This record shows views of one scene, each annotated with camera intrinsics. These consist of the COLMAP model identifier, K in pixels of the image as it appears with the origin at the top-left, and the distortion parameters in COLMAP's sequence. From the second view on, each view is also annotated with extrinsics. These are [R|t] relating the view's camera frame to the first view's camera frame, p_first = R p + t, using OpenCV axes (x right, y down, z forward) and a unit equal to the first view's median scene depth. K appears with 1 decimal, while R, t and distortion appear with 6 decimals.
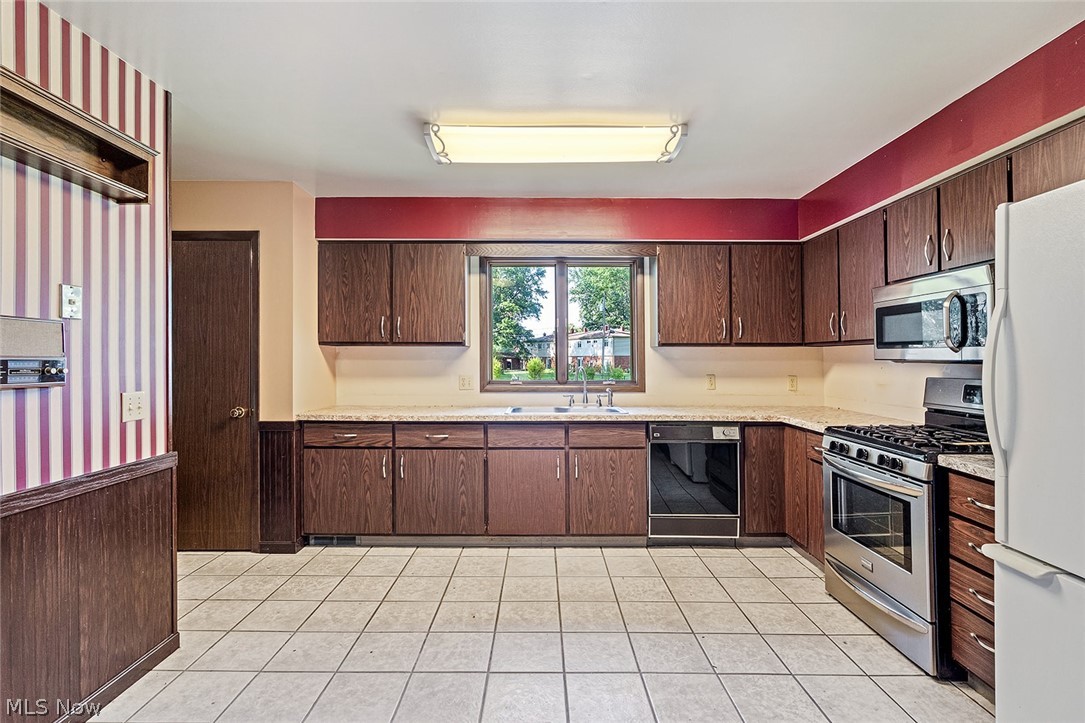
lens RADIAL K [[511.4, 0, 539.7], [0, 511.4, 359.5], [0, 0, 1]] dist [-0.007877, 0.003833]
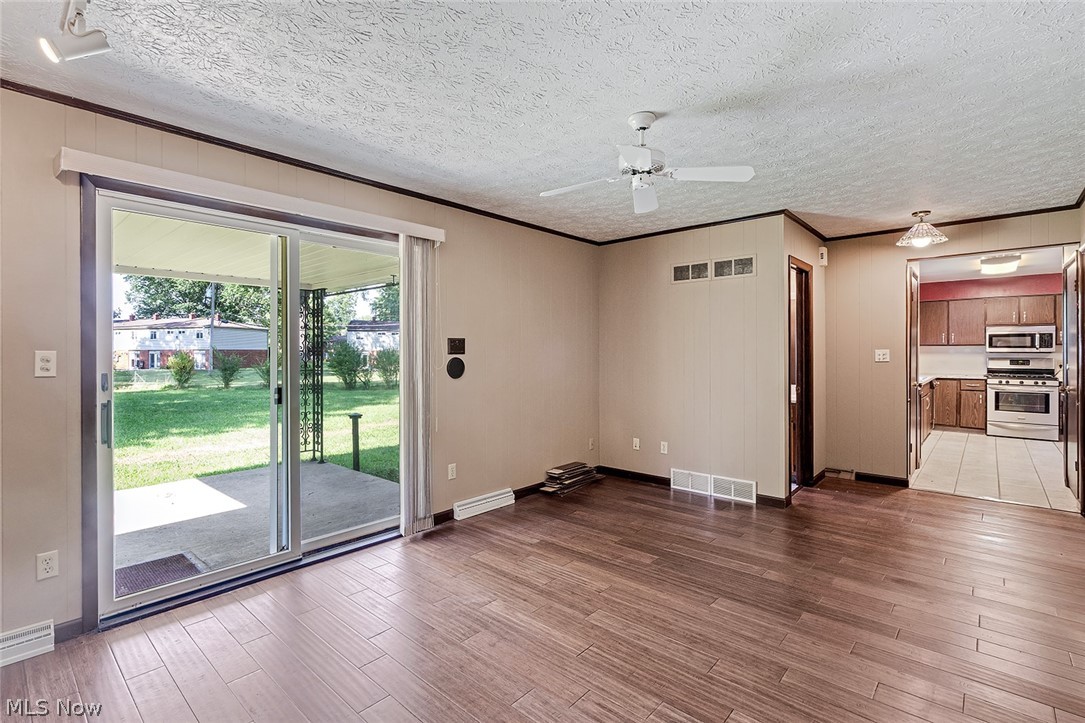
lens RADIAL K [[502.5, 0, 536.8], [0, 502.5, 352.2], [0, 0, 1]] dist [-0.001531, 0.001923]
pose [[0.666205, -0.000621, 0.745769, -2.576390], [0.002743, 0.999995, -0.001617, -0.000176], [-0.745764, 0.003123, 0.666203, 0.828046]]
